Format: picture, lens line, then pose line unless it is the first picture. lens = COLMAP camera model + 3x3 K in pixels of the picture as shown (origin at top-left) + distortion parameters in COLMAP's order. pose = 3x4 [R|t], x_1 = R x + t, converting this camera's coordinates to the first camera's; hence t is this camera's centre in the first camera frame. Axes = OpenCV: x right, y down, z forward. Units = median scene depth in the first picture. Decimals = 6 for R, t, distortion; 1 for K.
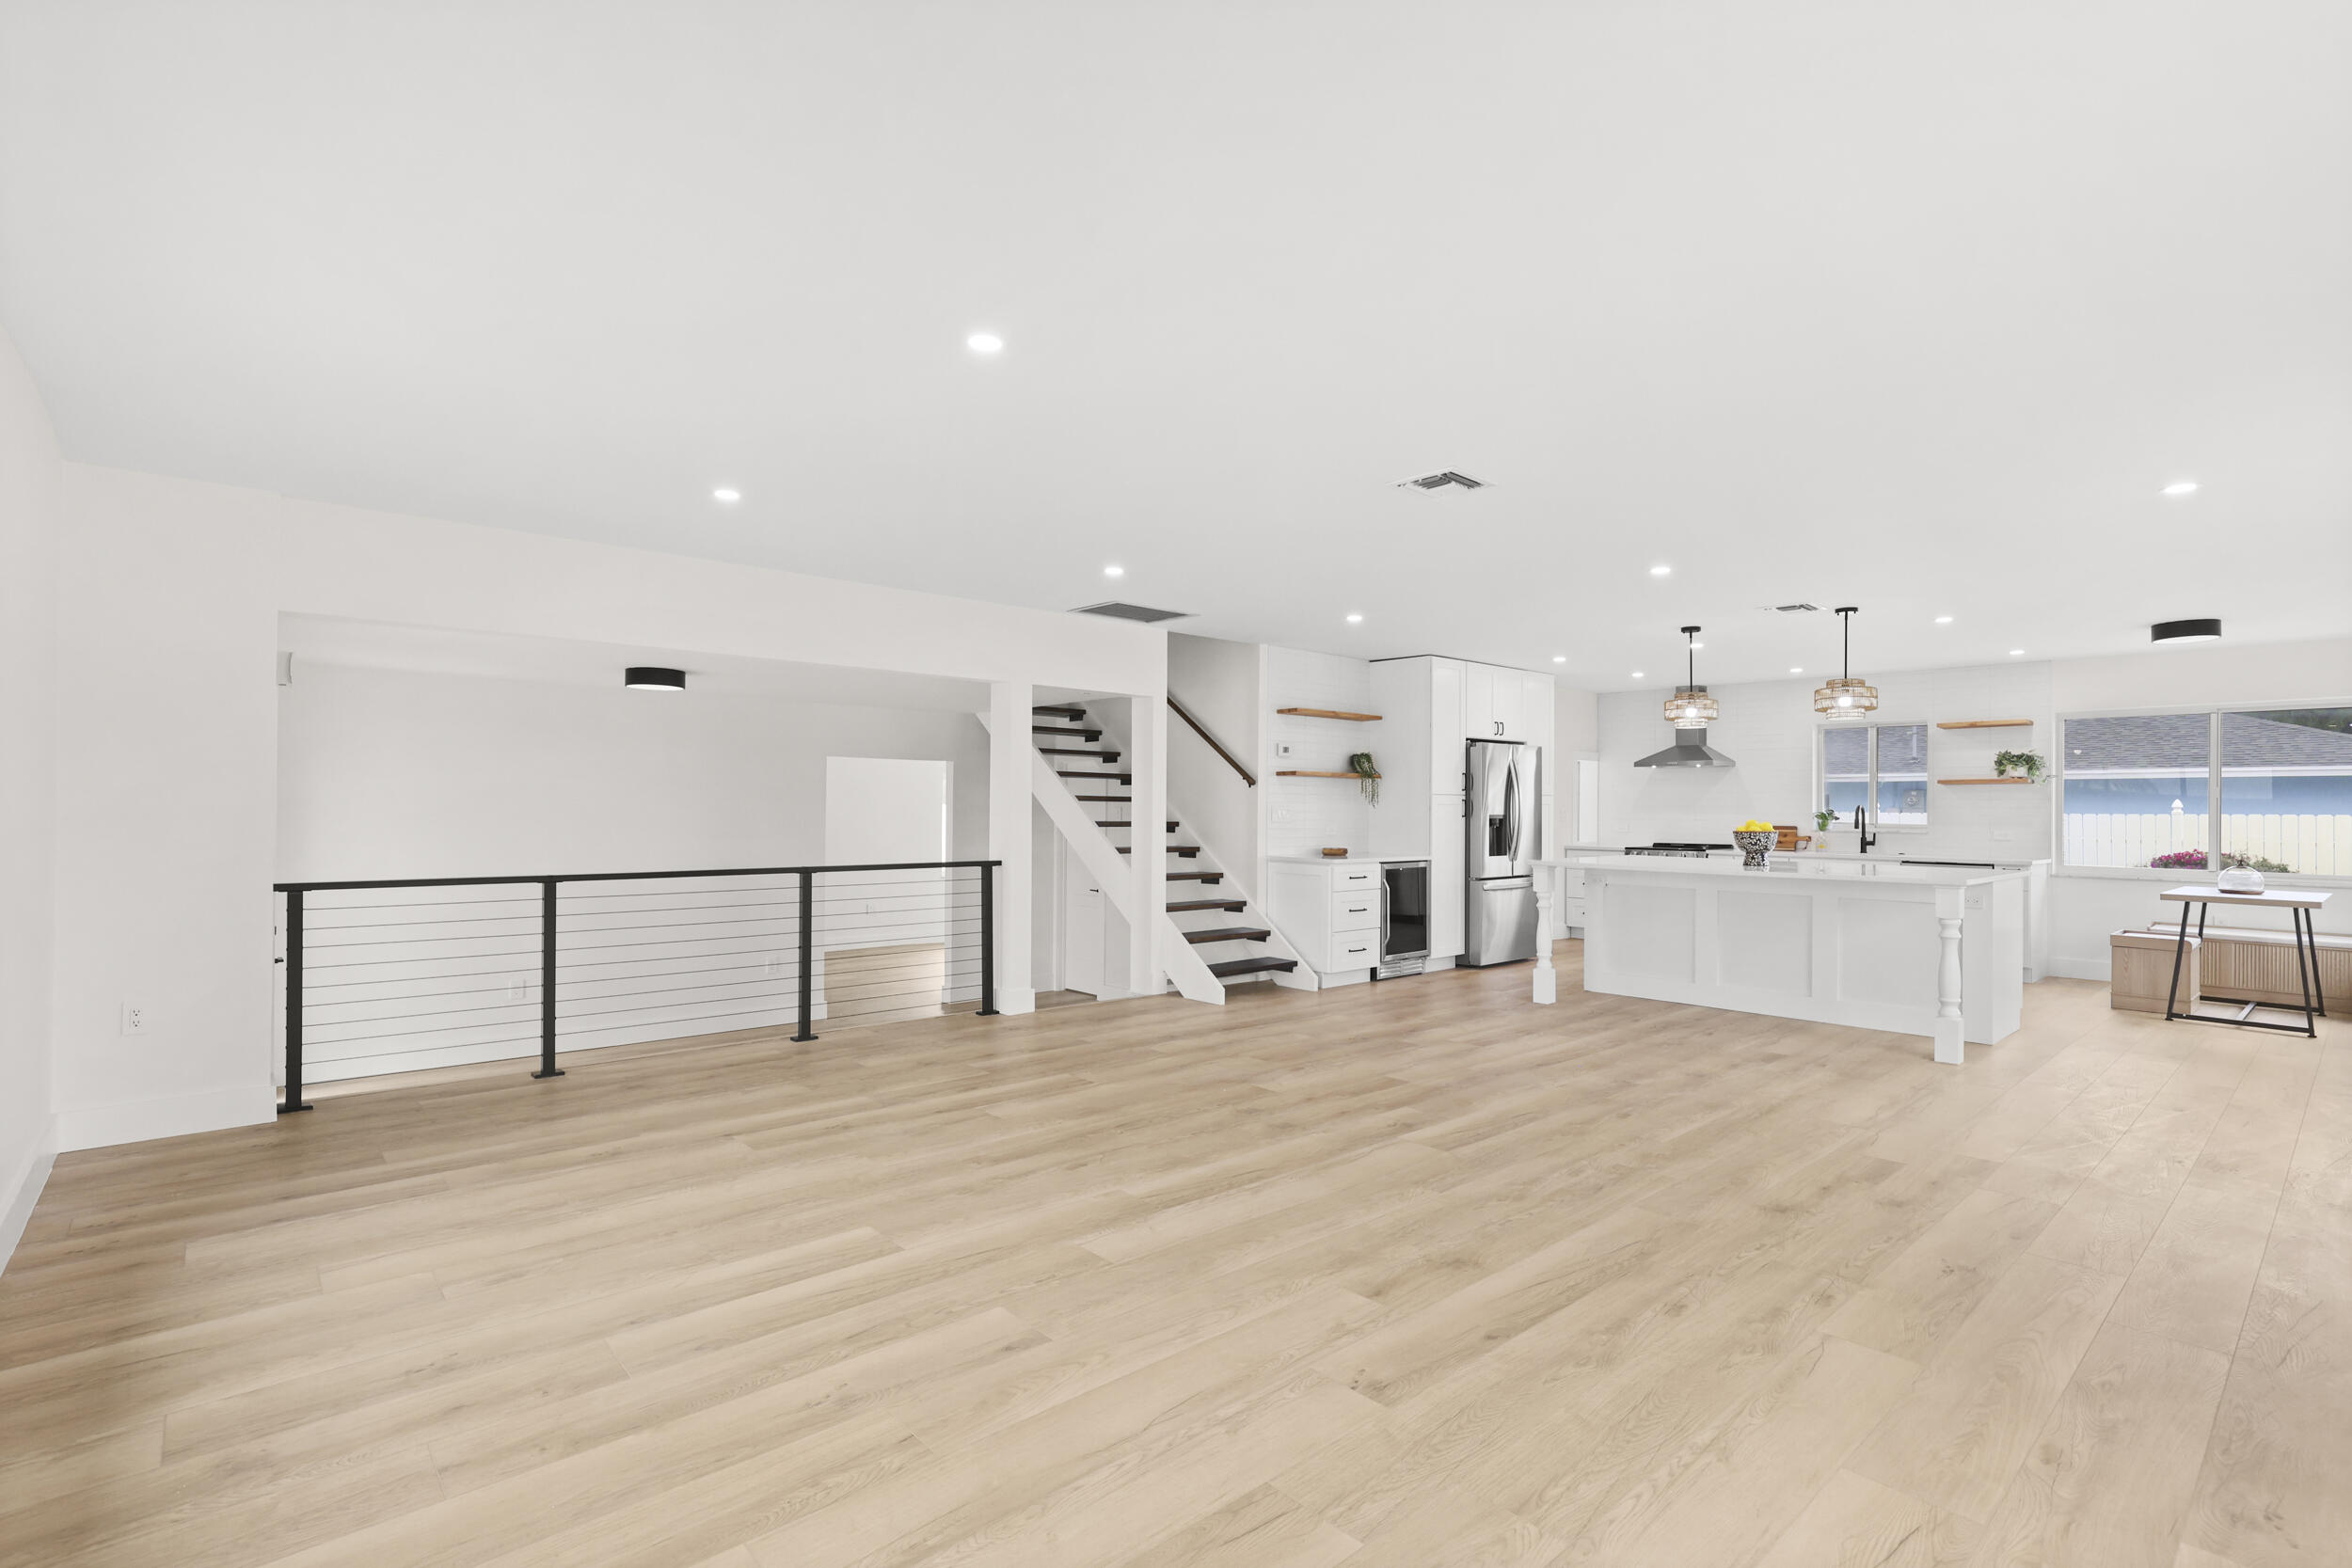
lens RADIAL K [[1090.0, 0, 1193.4], [0, 1090.0, 797.3], [0, 0, 1]] dist [-0.016867, 0.003602]
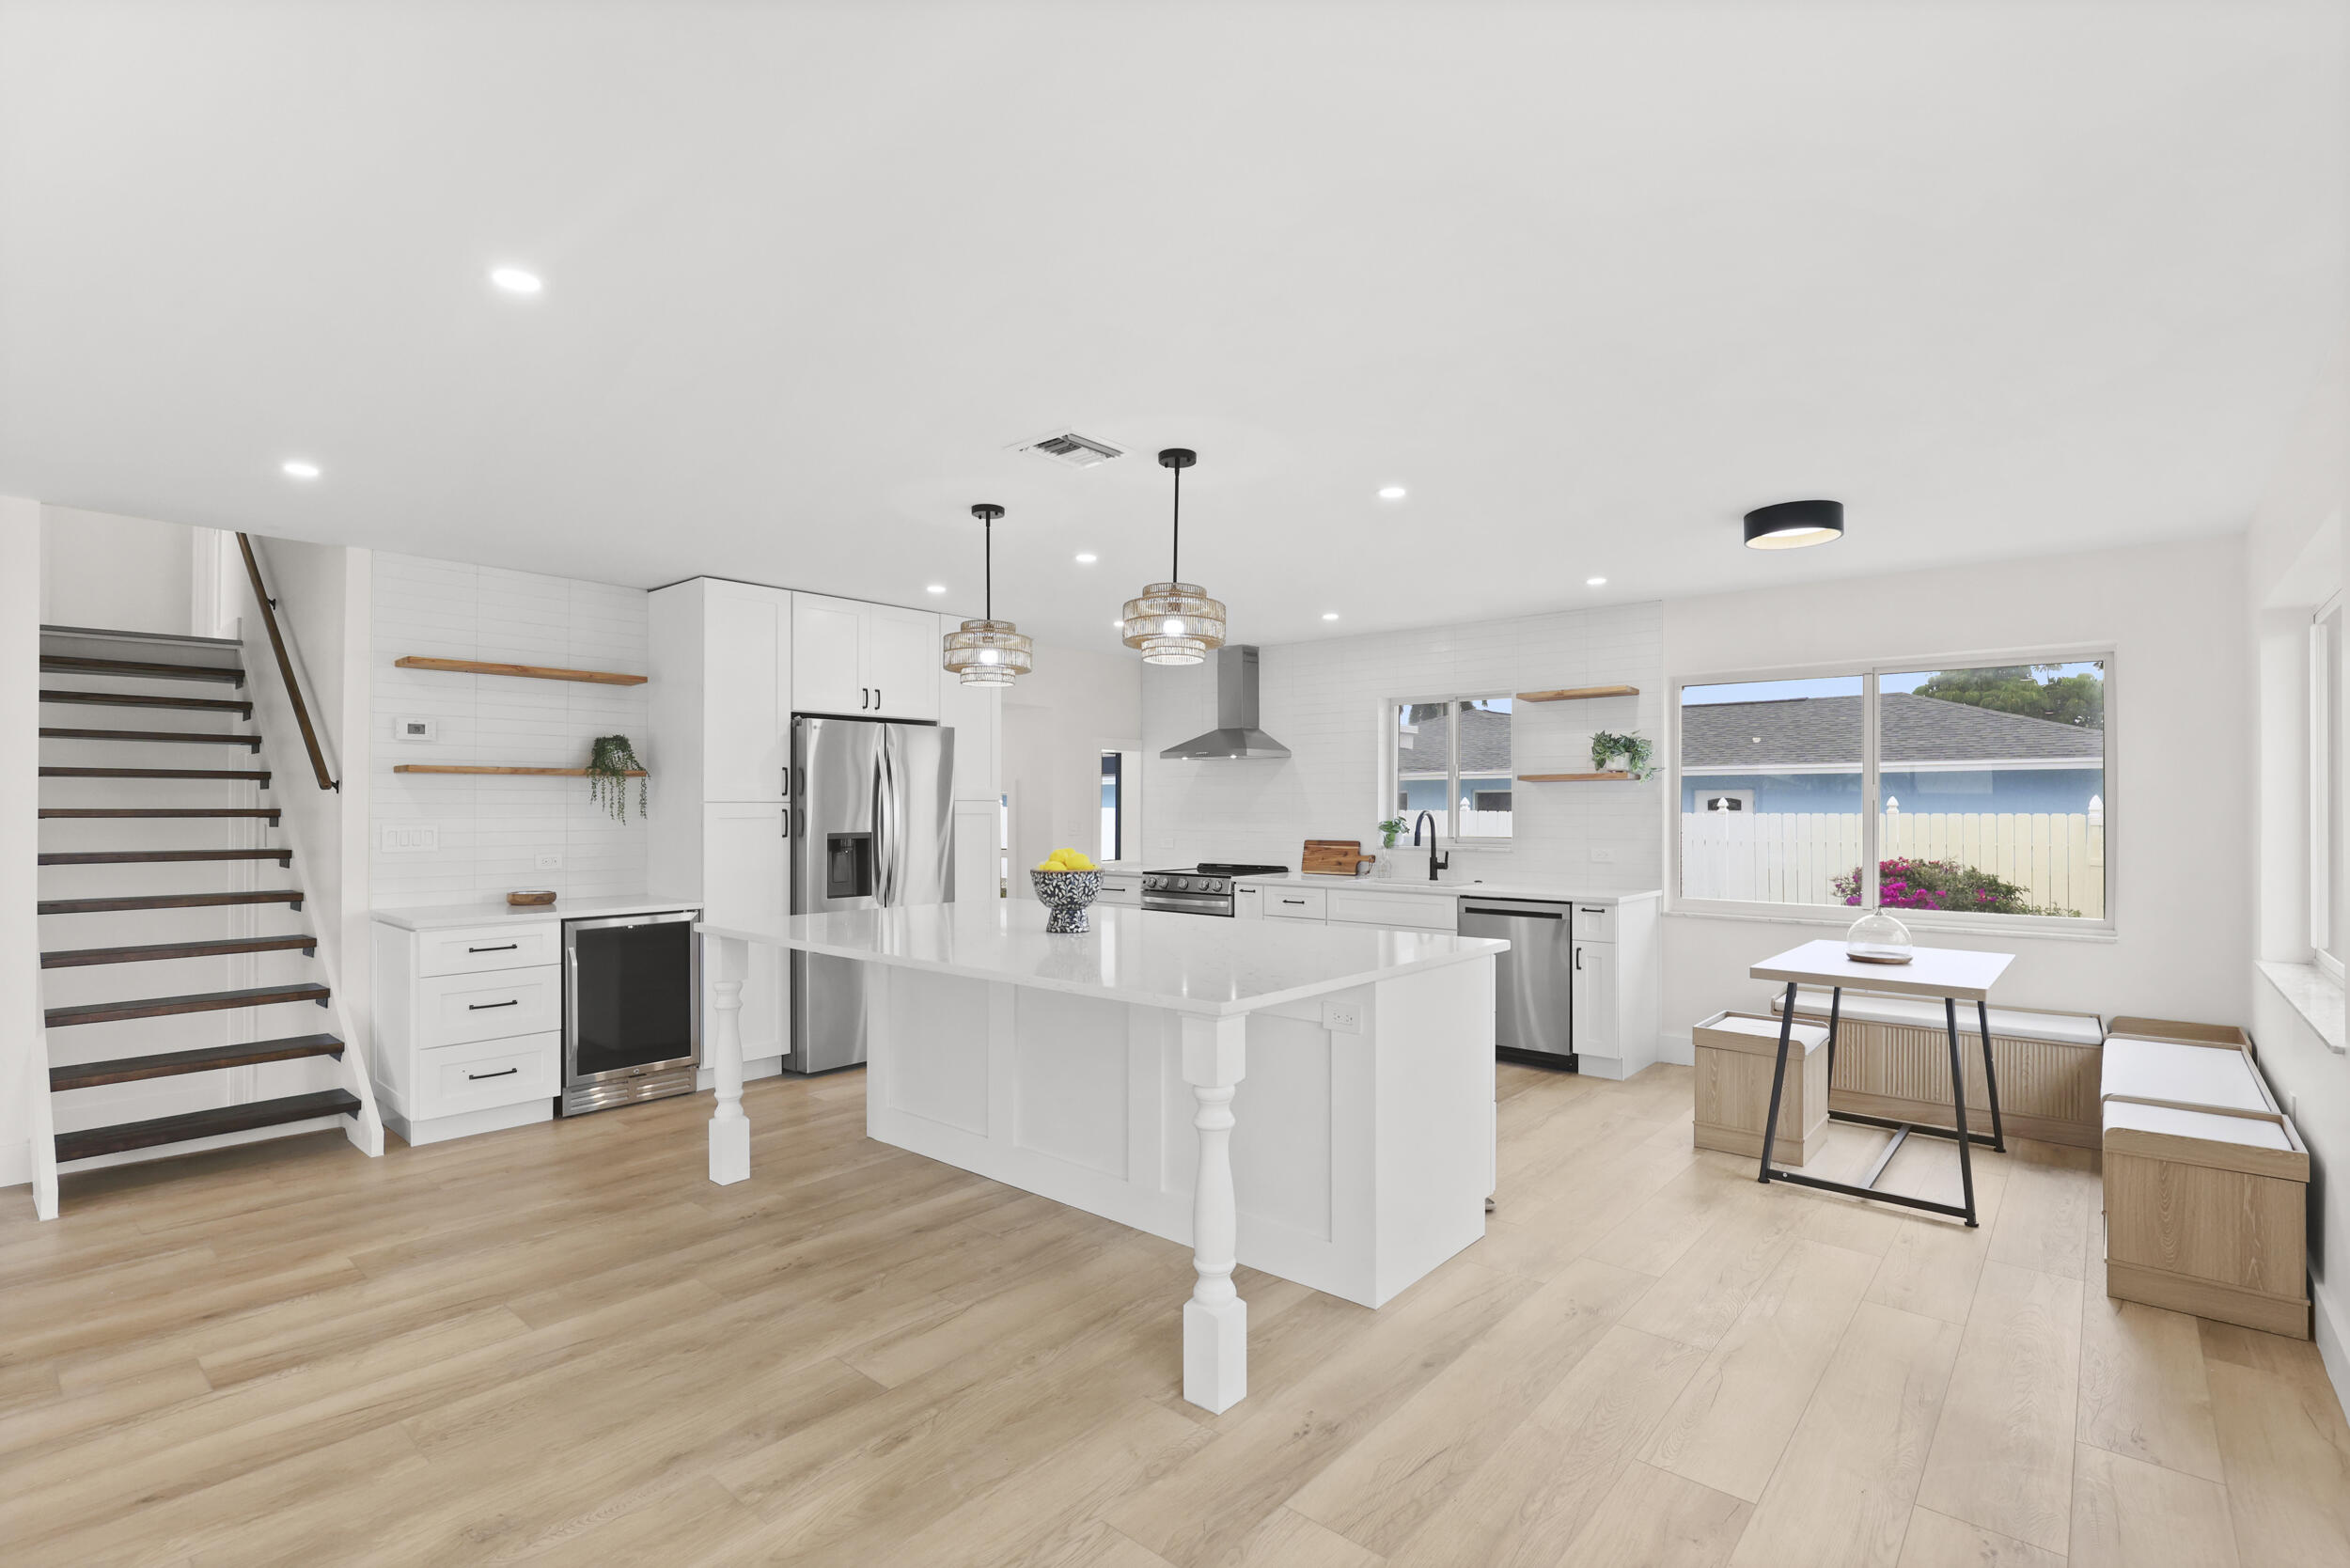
lens RADIAL K [[1089.2, 0, 1169.9], [0, 1089.2, 798.7], [0, 0, 1]] dist [-0.016867, 0.003602]
pose [[0.992623, -0.006435, 0.121068, 0.419831], [0.006017, 0.999975, 0.003822, -0.005618], [-0.121089, -0.003065, 0.992637, 0.370605]]
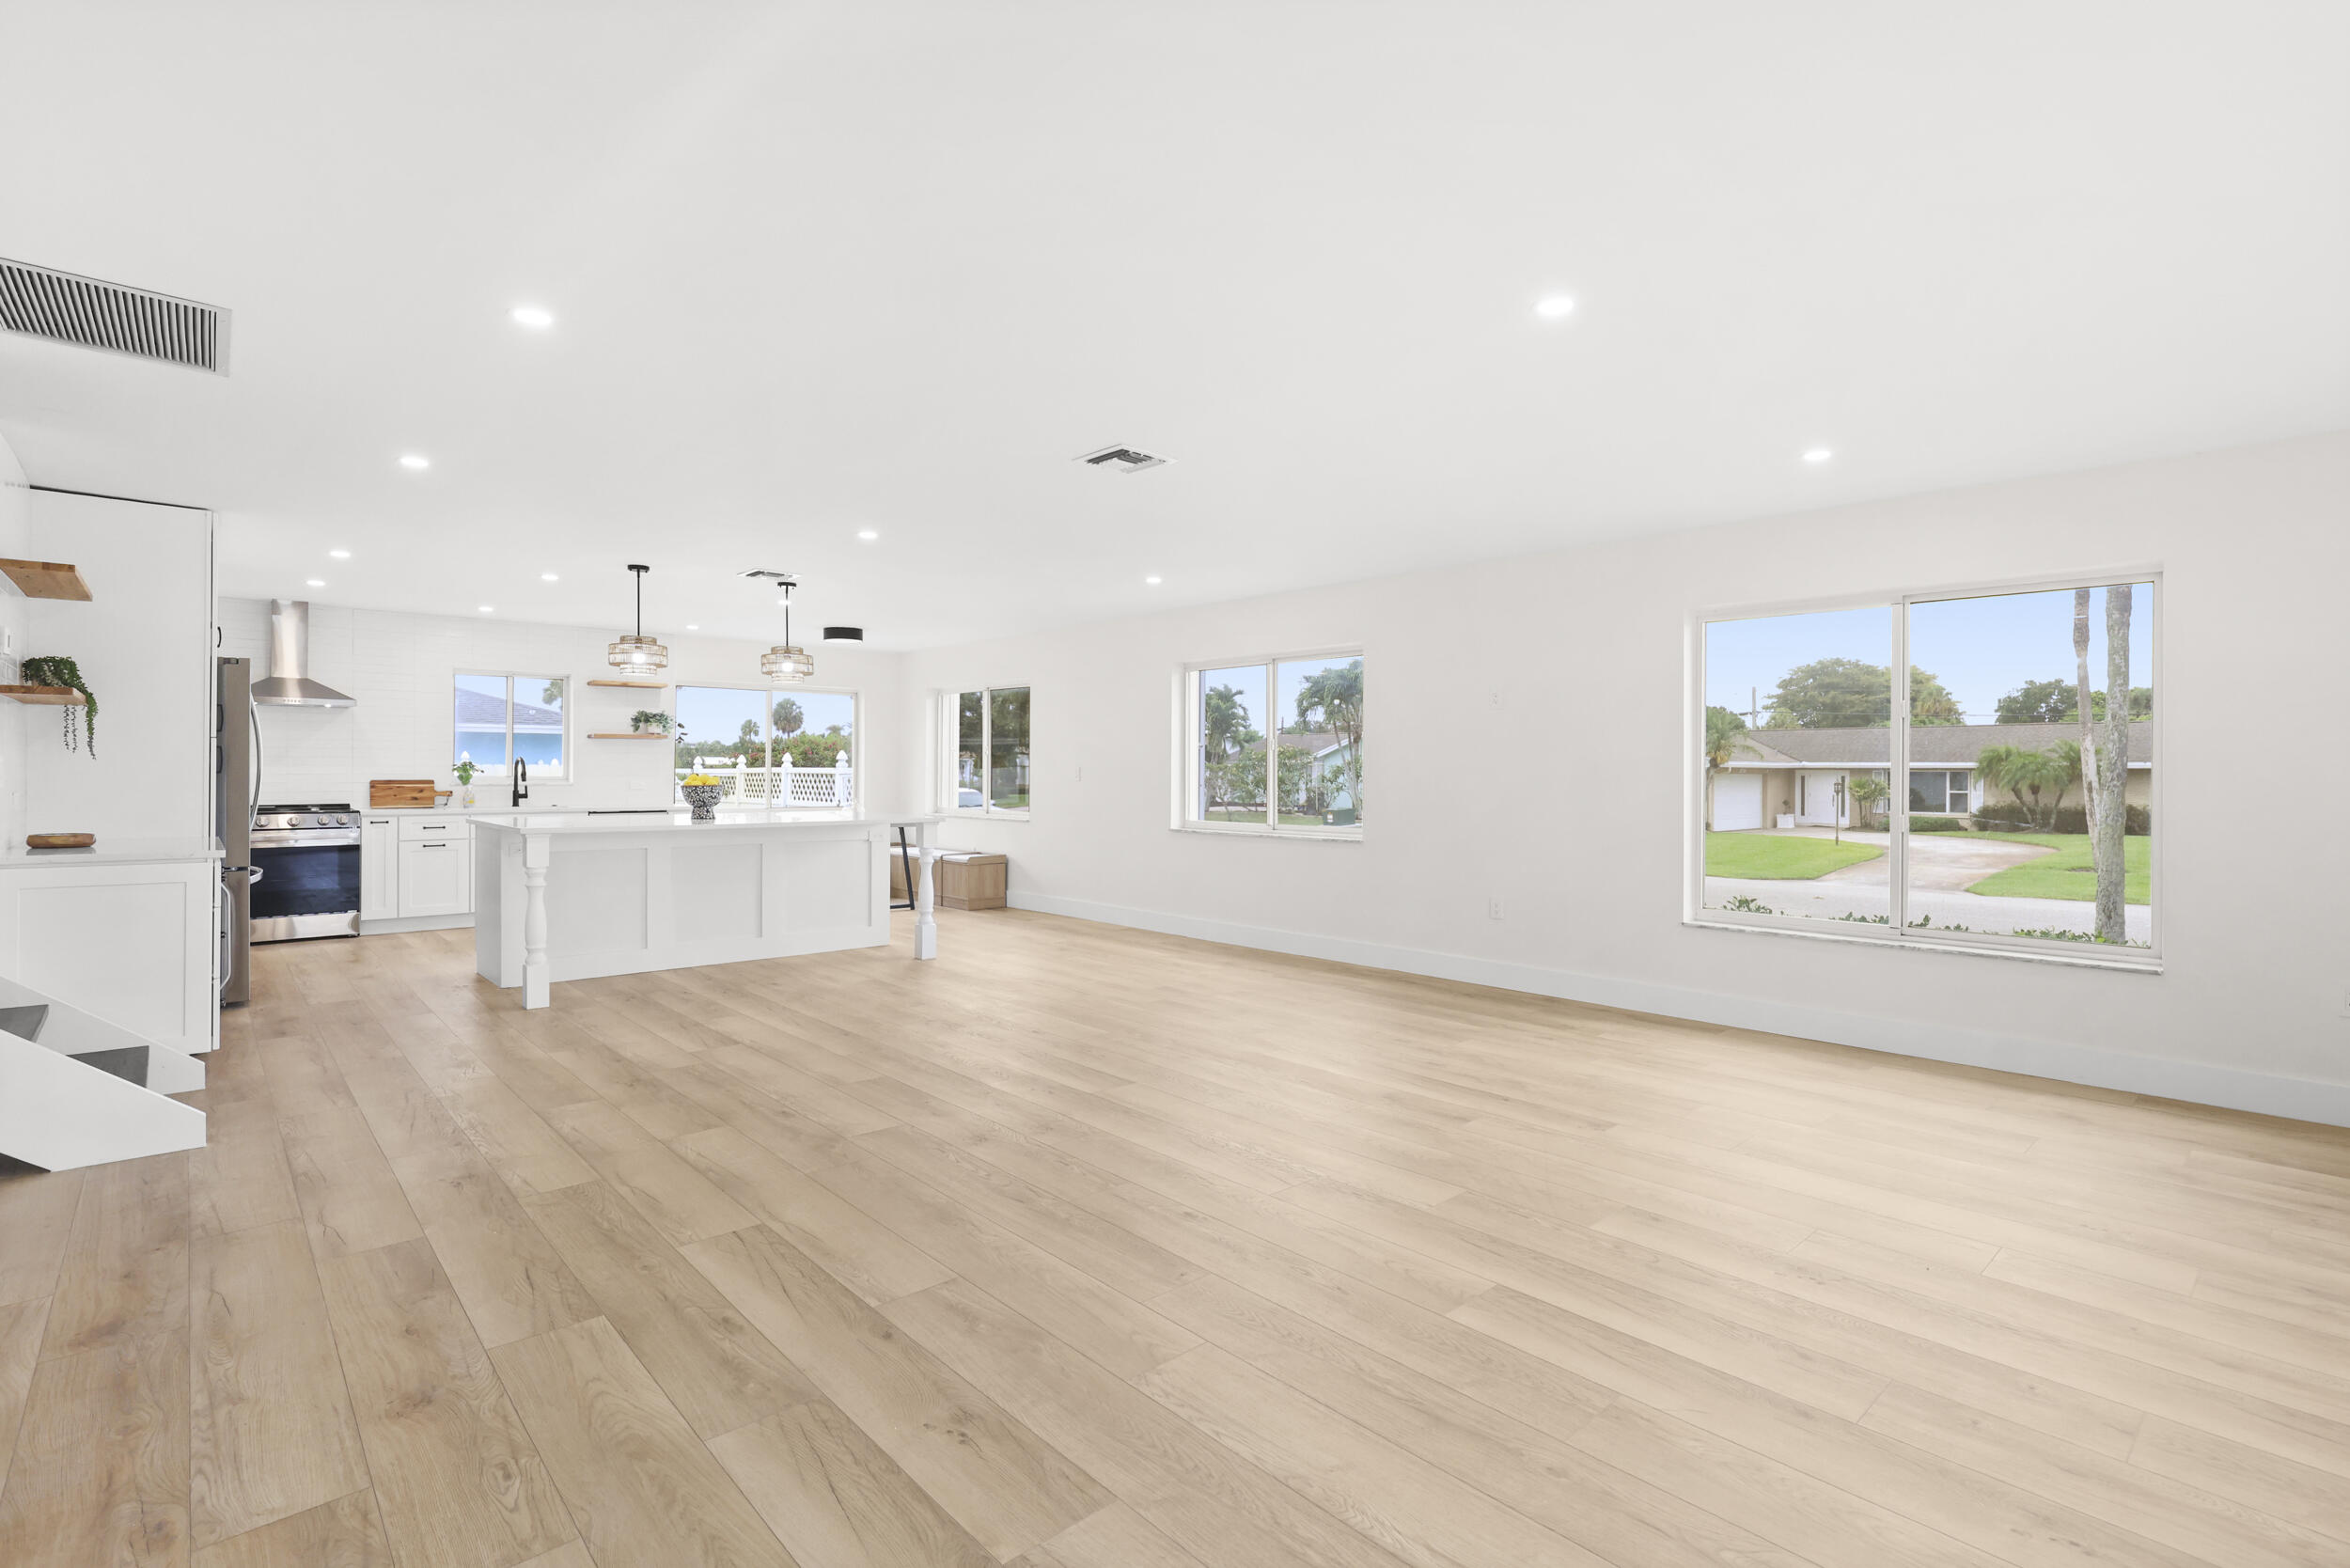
lens RADIAL K [[1089.2, 0, 1191.6], [0, 1089.2, 789.6], [0, 0, 1]] dist [-0.016867, 0.003602]
pose [[-0.007486, -0.024166, 0.999680, -0.410748], [-0.017020, 0.999566, 0.024036, 0.003080], [-0.999827, -0.016835, -0.007894, 0.463692]]
